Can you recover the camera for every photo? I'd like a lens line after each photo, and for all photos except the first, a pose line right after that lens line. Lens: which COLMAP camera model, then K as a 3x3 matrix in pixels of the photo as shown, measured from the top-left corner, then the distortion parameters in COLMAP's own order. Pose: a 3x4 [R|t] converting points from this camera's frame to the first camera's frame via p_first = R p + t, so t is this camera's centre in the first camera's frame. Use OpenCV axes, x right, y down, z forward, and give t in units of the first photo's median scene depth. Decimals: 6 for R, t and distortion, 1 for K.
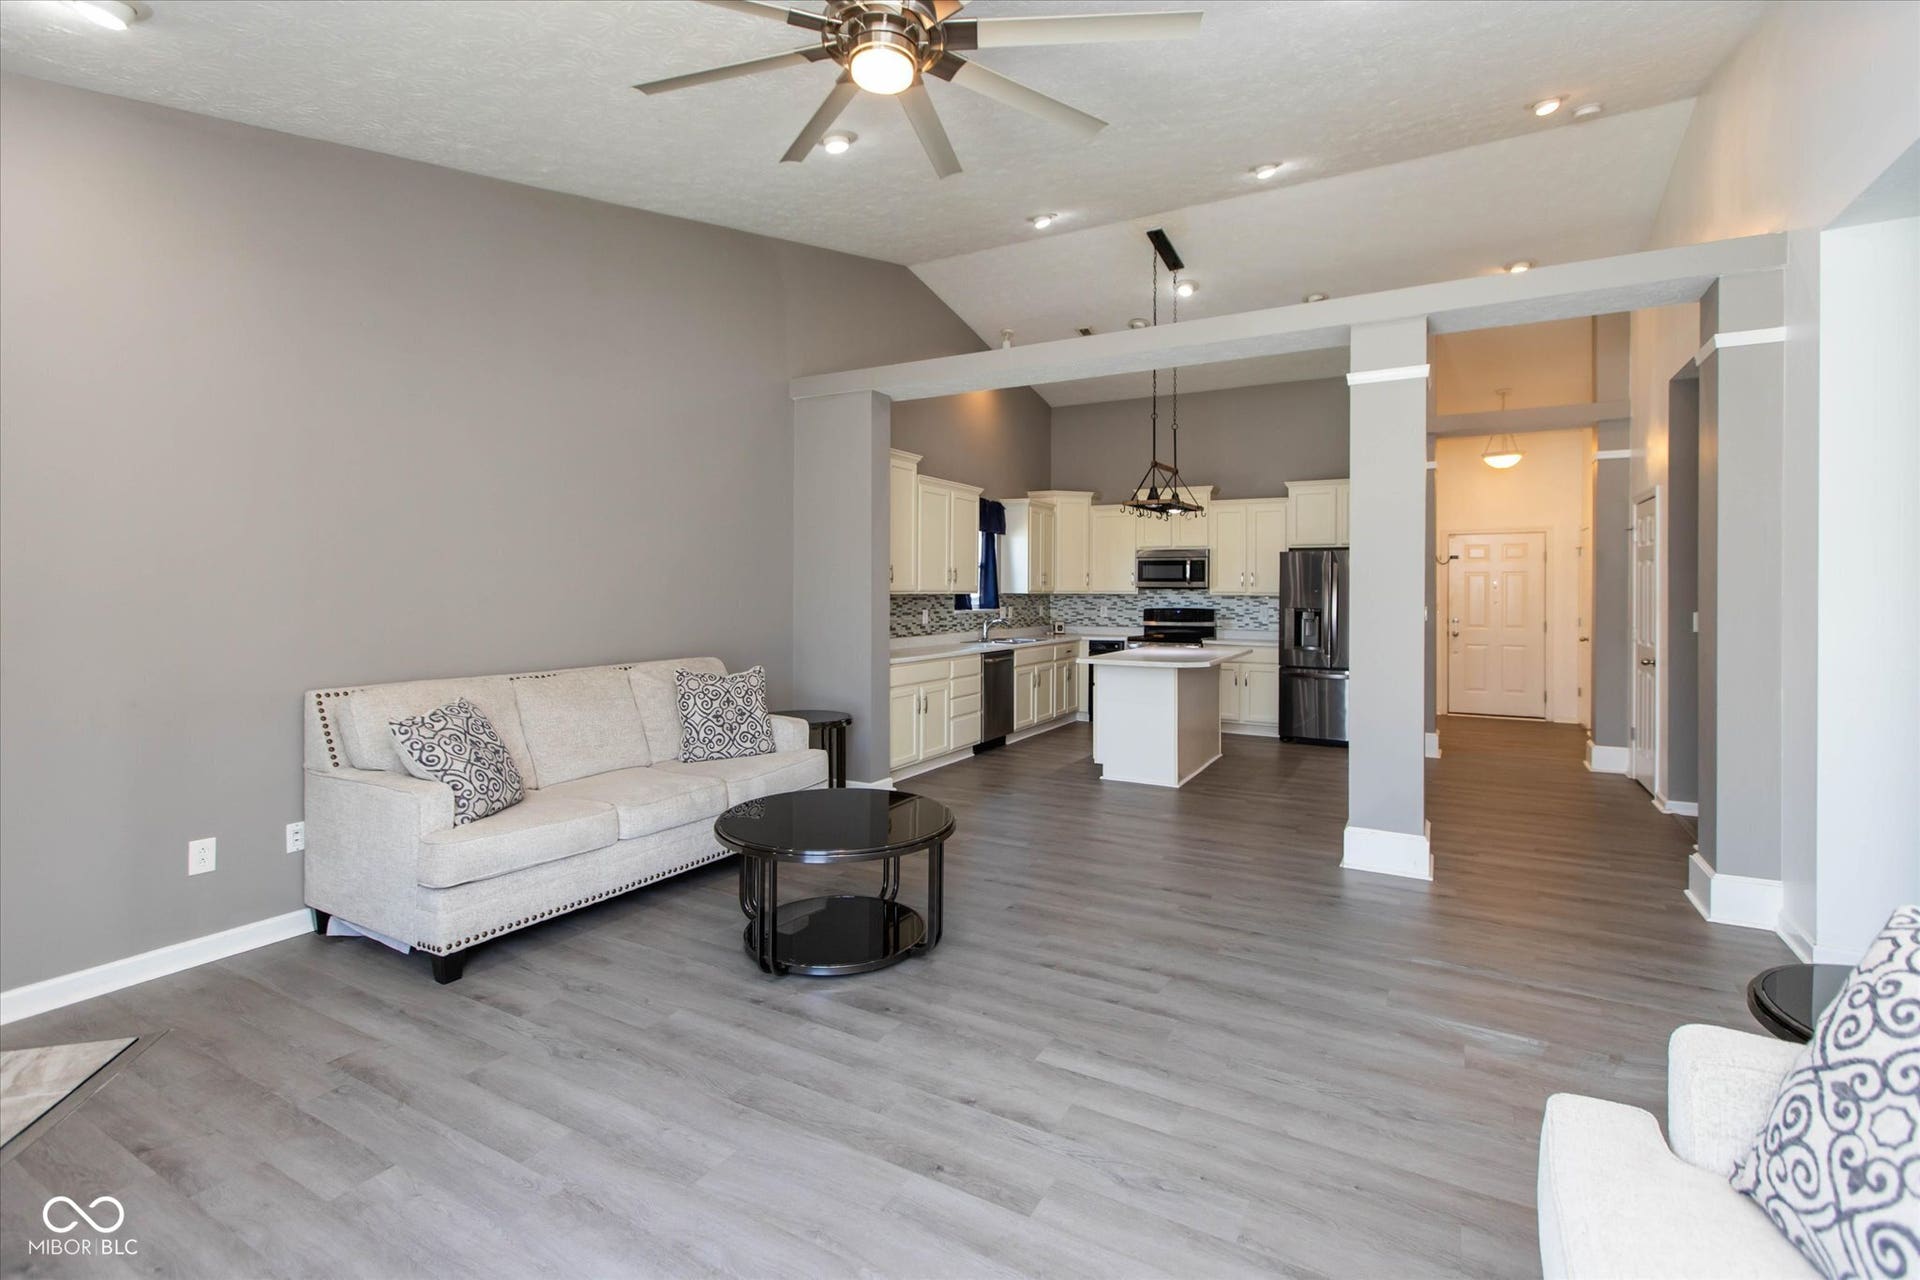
lens RADIAL K [[879.8, 0, 969.8], [0, 879.8, 590.3], [0, 0, 1]] dist [-0.002233, -0.000486]
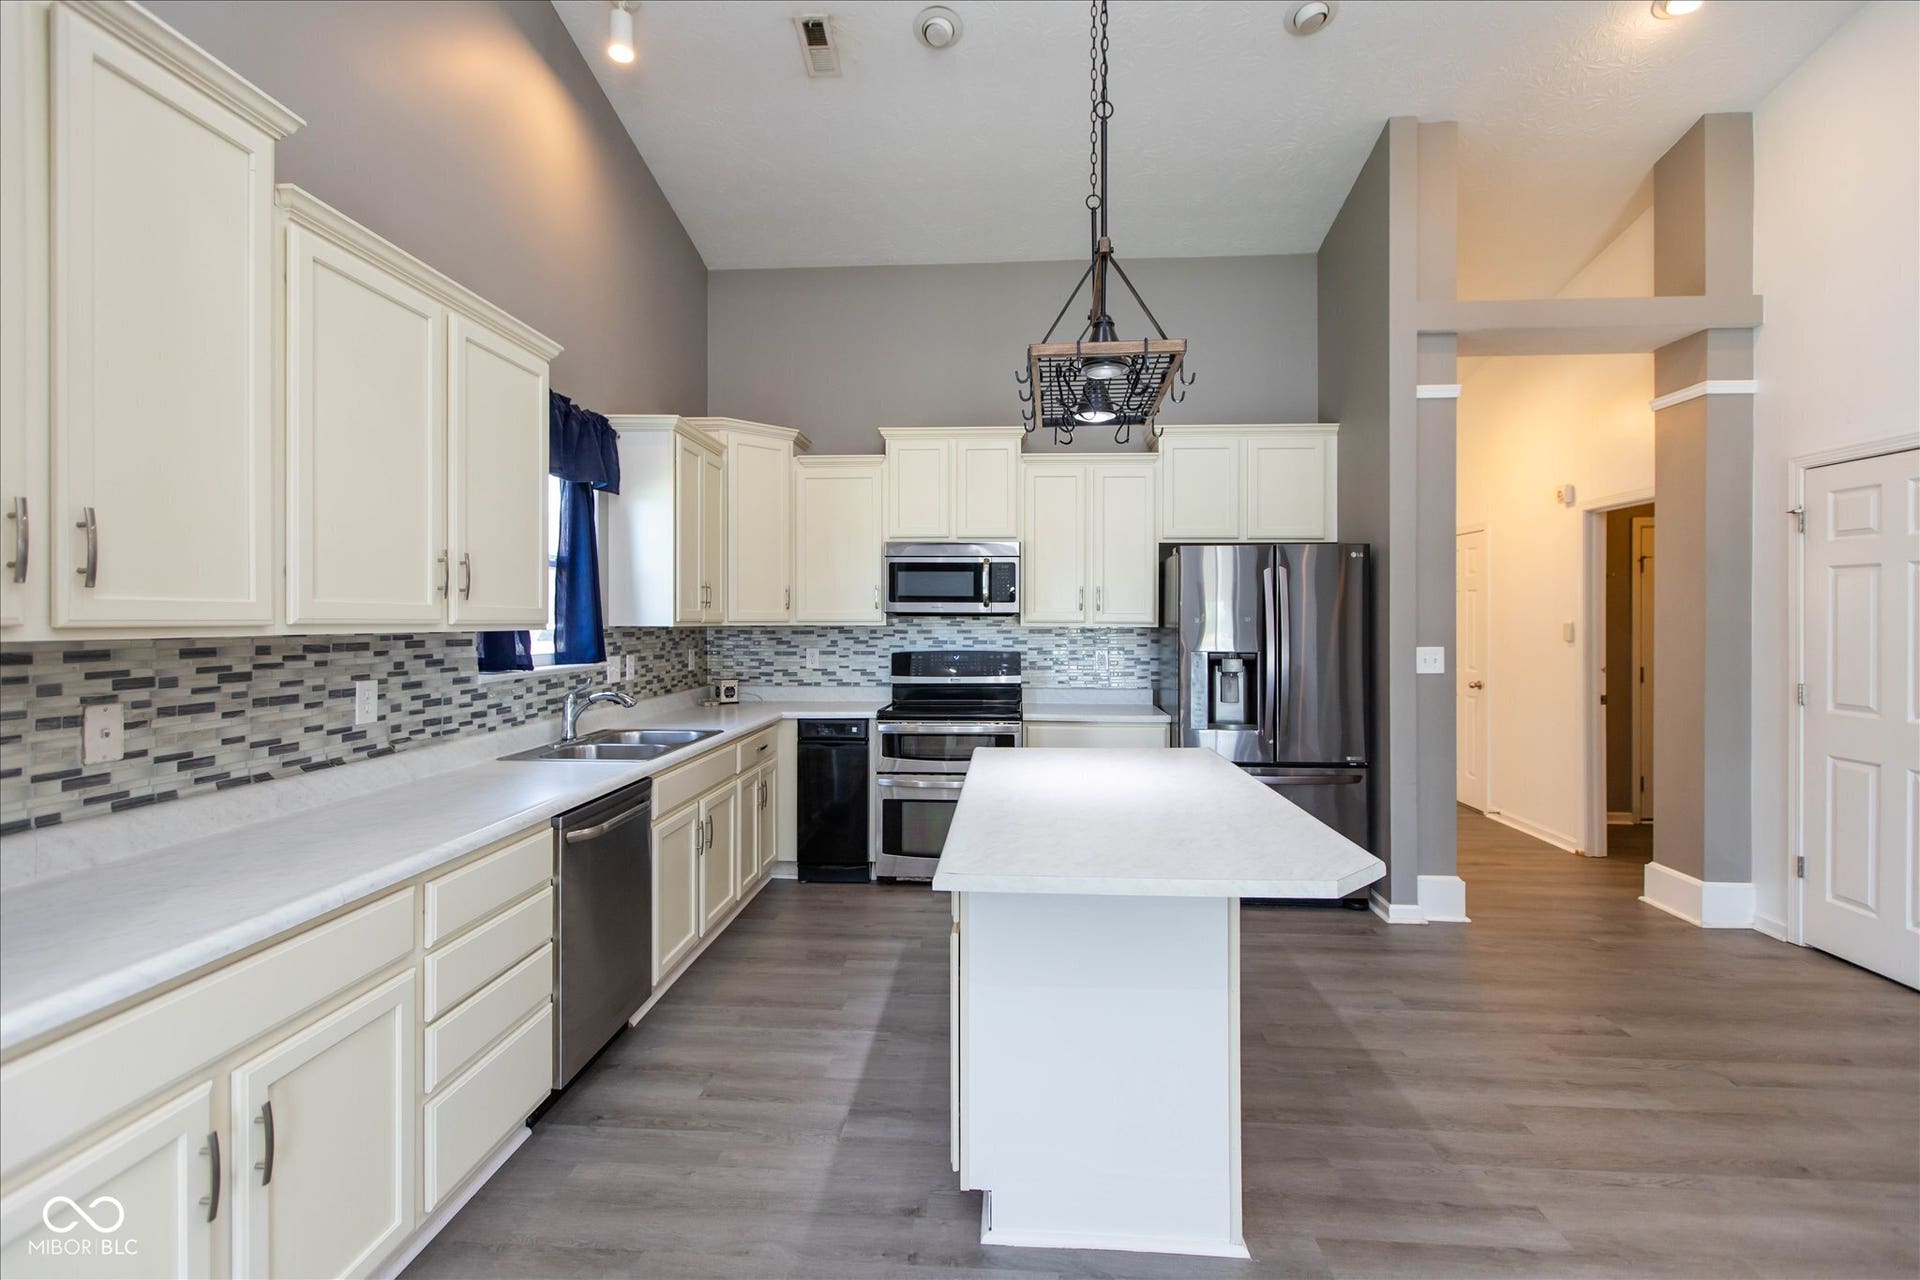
lens RADIAL K [[865.2, 0, 961.5], [0, 865.2, 616.6], [0, 0, 1]] dist [-0.000146, -0.000563]
pose [[0.906300, -0.002600, 0.422627, 0.012498], [0.003387, 0.999994, -0.001111, -0.000705], [-0.422621, 0.002438, 0.906303, 0.539619]]
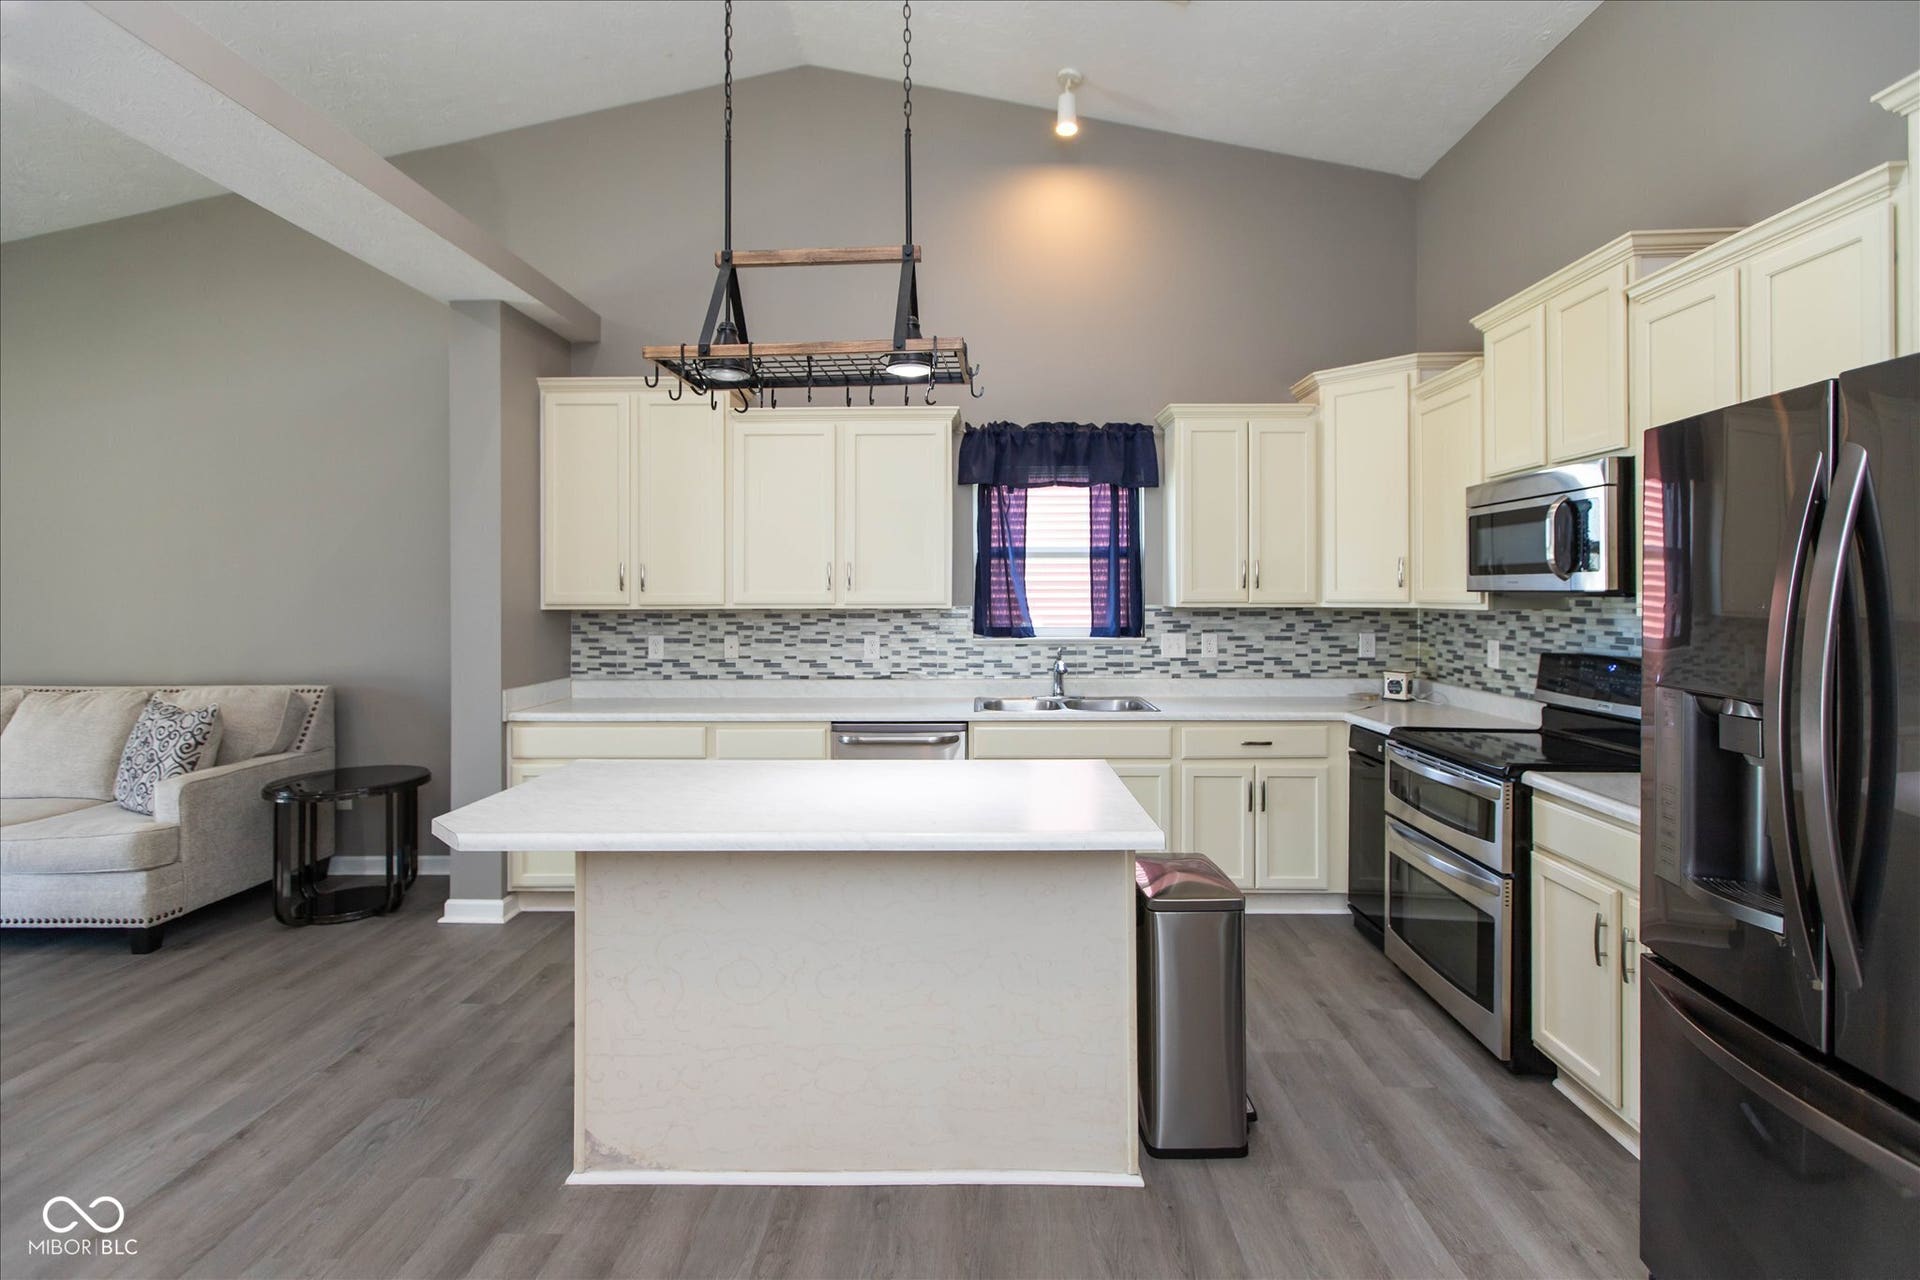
lens RADIAL K [[879.8, 0, 969.8], [0, 879.8, 590.3], [0, 0, 1]] dist [-0.002233, -0.000486]
pose [[0.467611, -0.009073, -0.883888, 0.433128], [0.005380, 0.999958, -0.007418, -0.002667], [0.883918, -0.001286, 0.467641, 0.689245]]
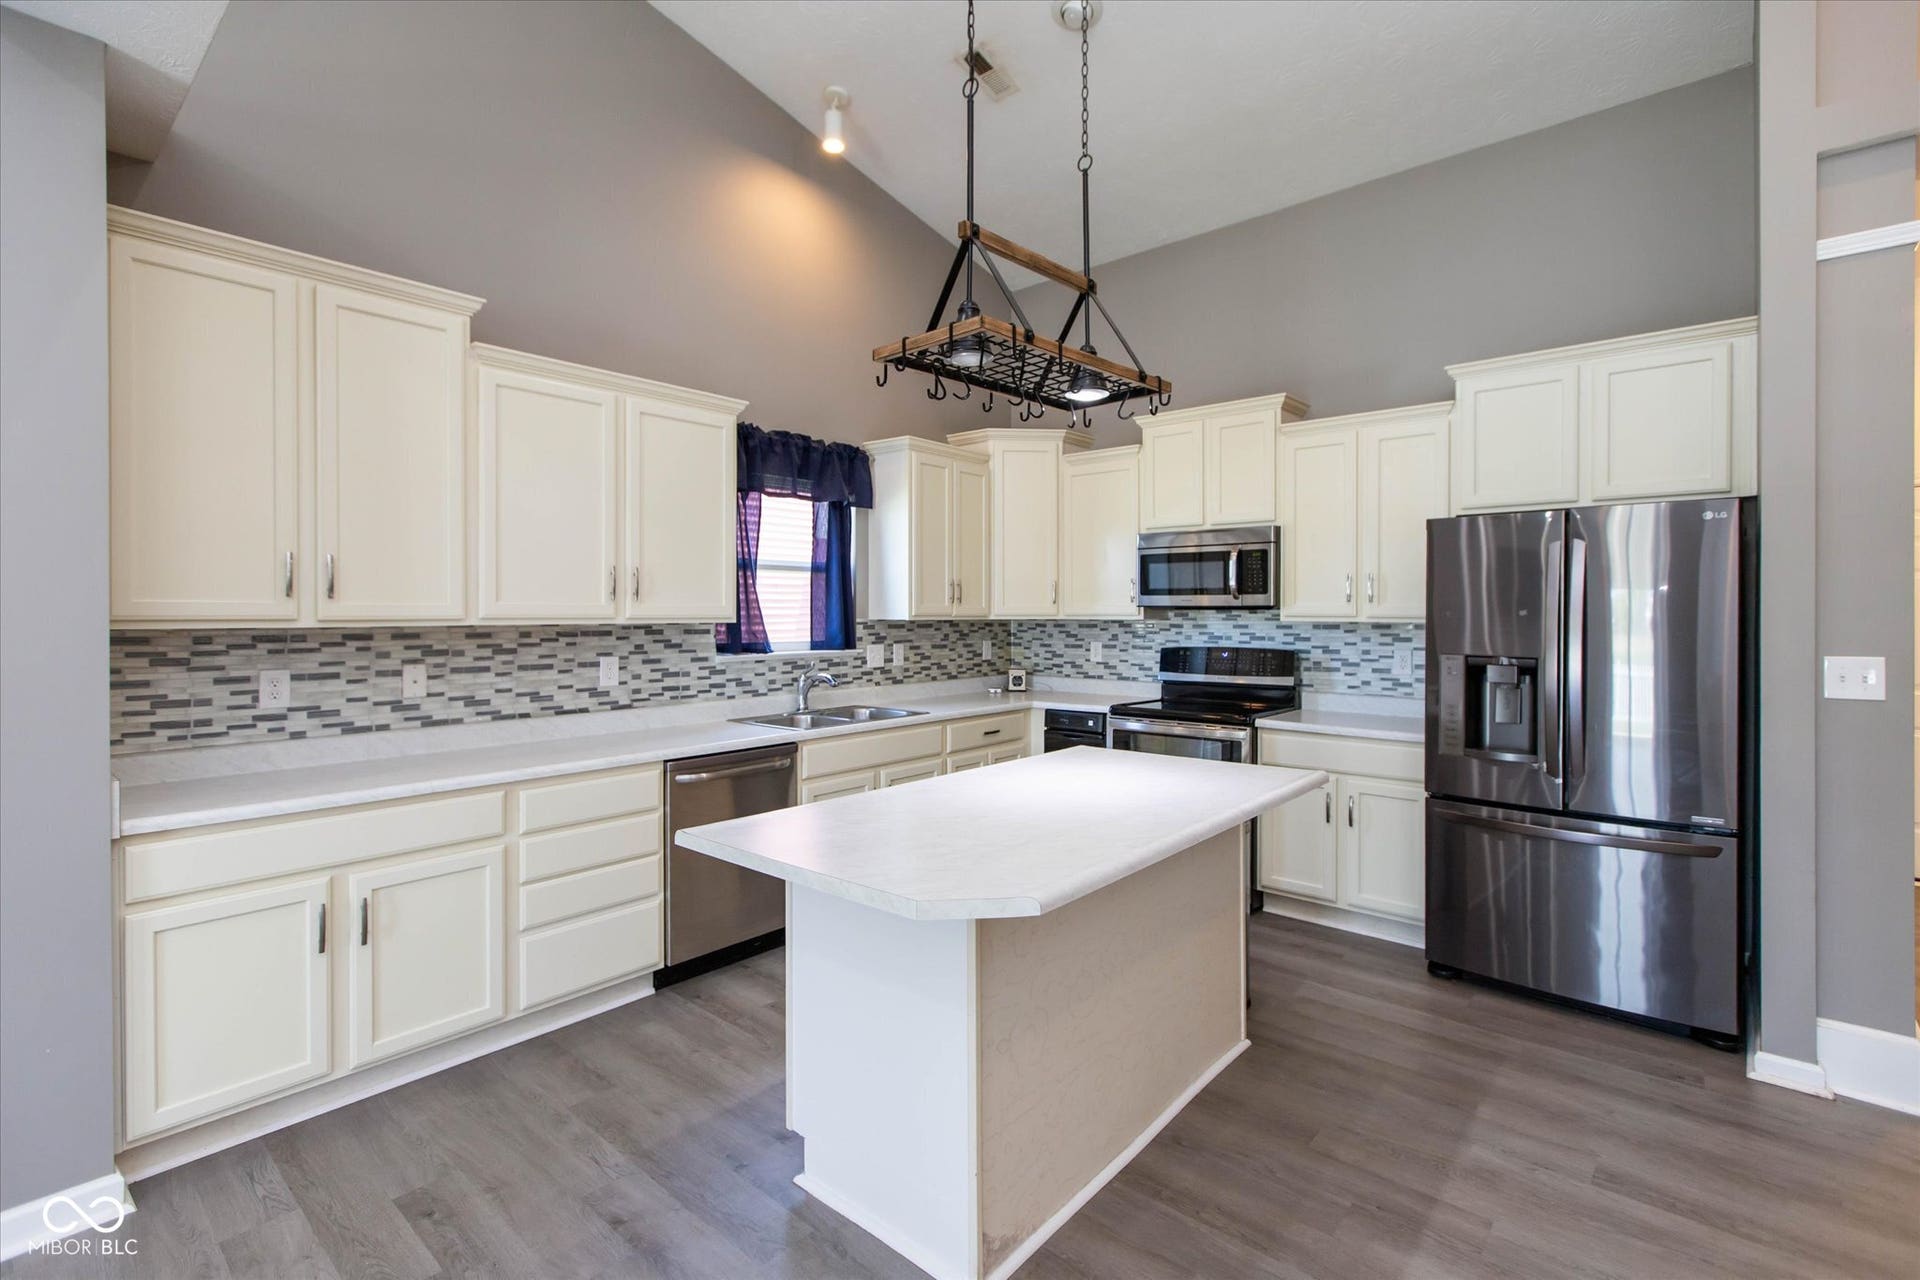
lens RADIAL K [[865.2, 0, 961.5], [0, 865.2, 616.6], [0, 0, 1]] dist [-0.000146, -0.000563]
pose [[0.977924, -0.004808, -0.208905, 0.205134], [0.005841, 0.999974, 0.004327, -0.000641], [0.208879, -0.005451, 0.977926, 0.510995]]
